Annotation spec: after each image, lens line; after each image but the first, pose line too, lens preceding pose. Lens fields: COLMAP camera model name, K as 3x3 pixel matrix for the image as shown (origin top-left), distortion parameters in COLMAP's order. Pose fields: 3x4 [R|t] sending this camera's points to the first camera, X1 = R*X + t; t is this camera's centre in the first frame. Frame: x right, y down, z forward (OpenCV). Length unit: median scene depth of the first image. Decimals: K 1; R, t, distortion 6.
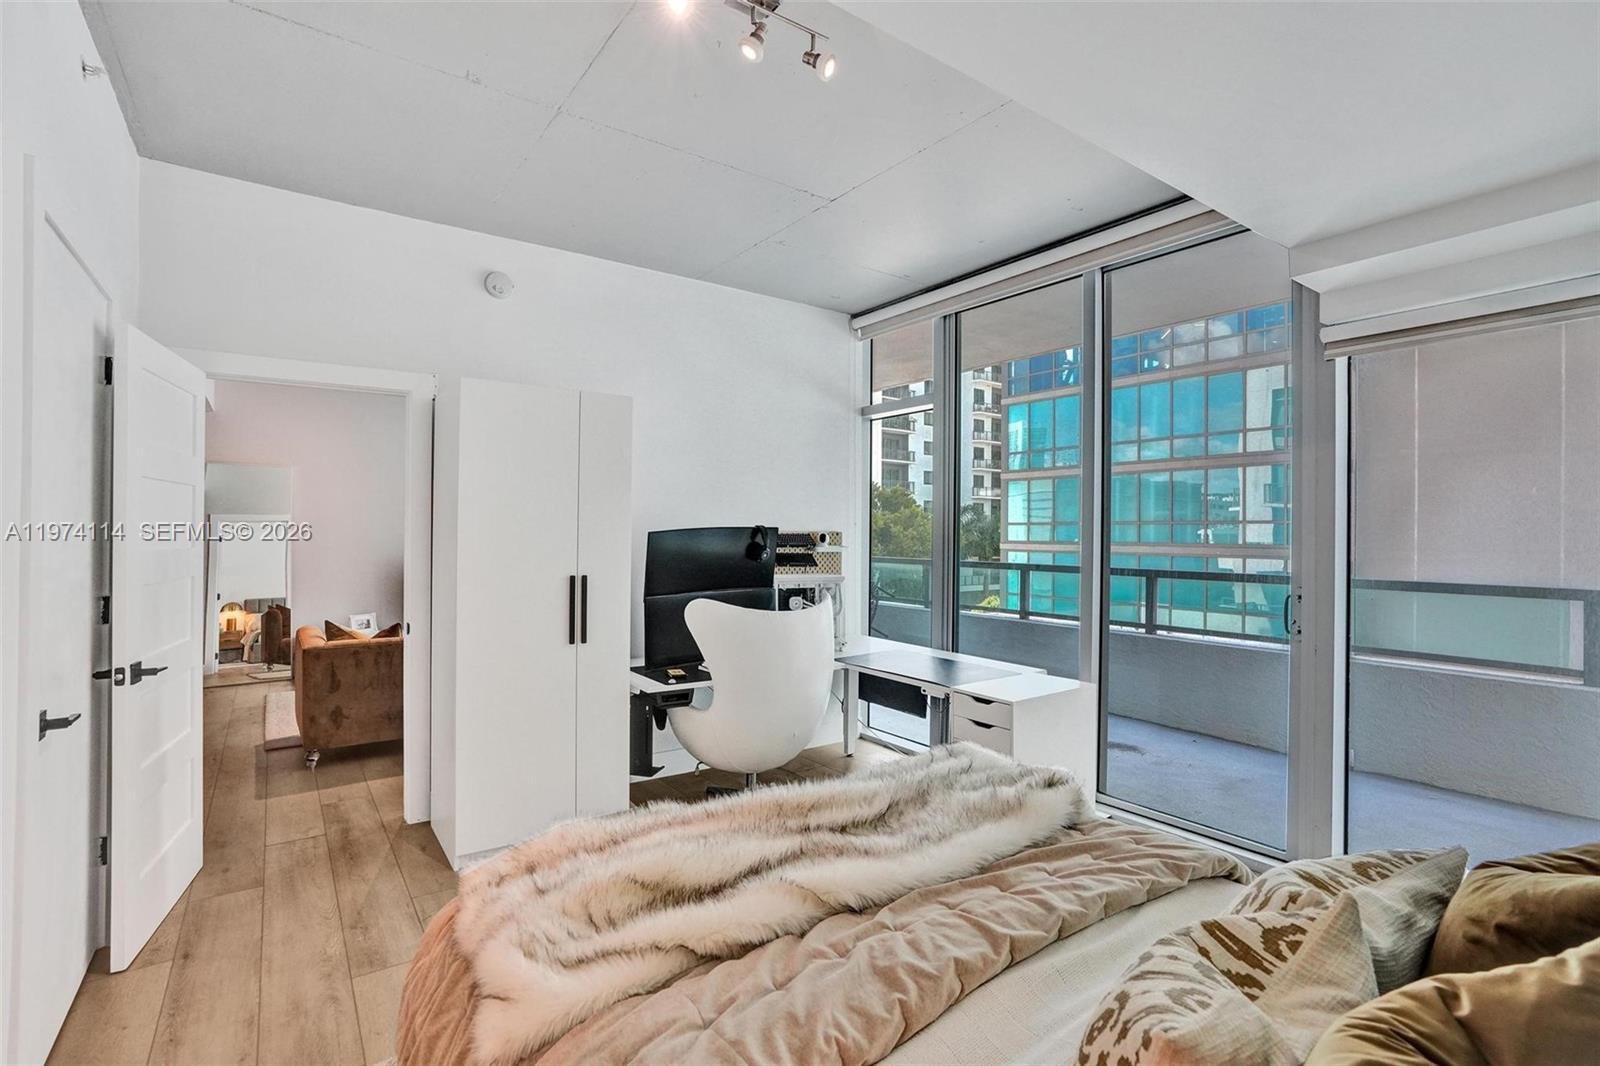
lens RADIAL K [[743.7, 0, 803.1], [0, 743.7, 533.9], [0, 0, 1]] dist [-0.016140, -0.000304]
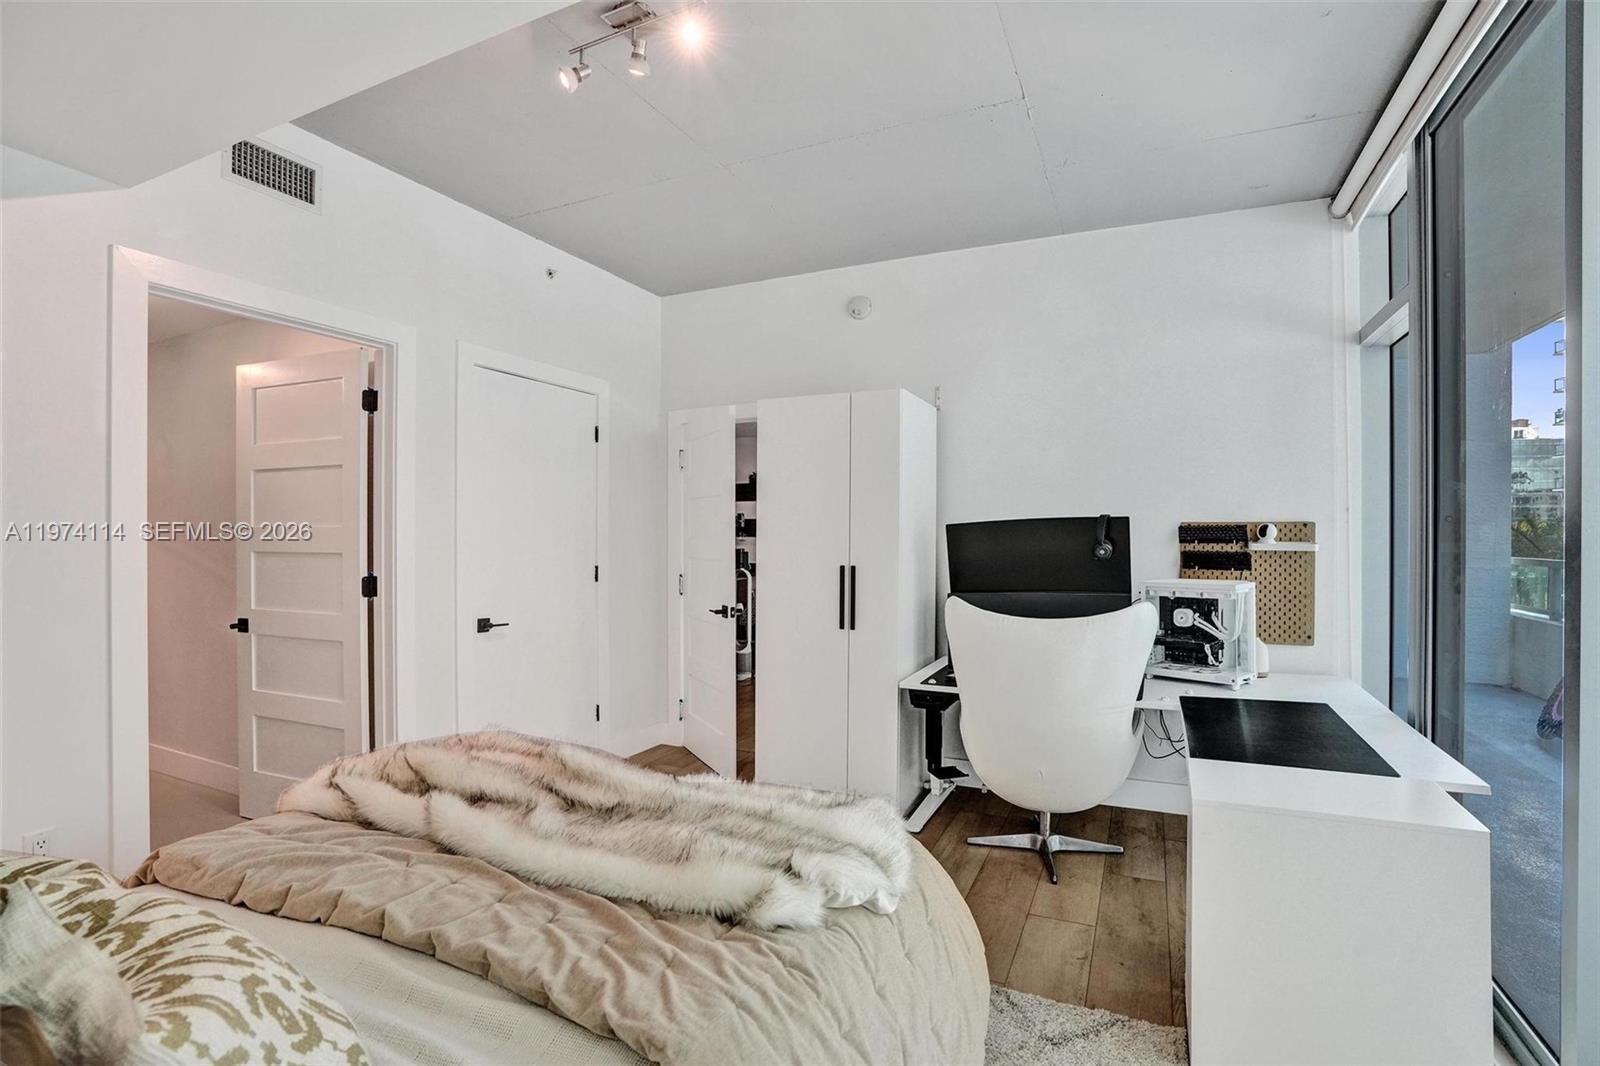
lens RADIAL K [[743.7, 0, 799.4], [0, 743.7, 532.9], [0, 0, 1]] dist [-0.016140, -0.000304]
pose [[0.487449, -0.006132, -0.873130, 0.600276], [0.005317, 0.999978, -0.004055, 0.012624], [0.873135, -0.002666, 0.487471, 0.414688]]
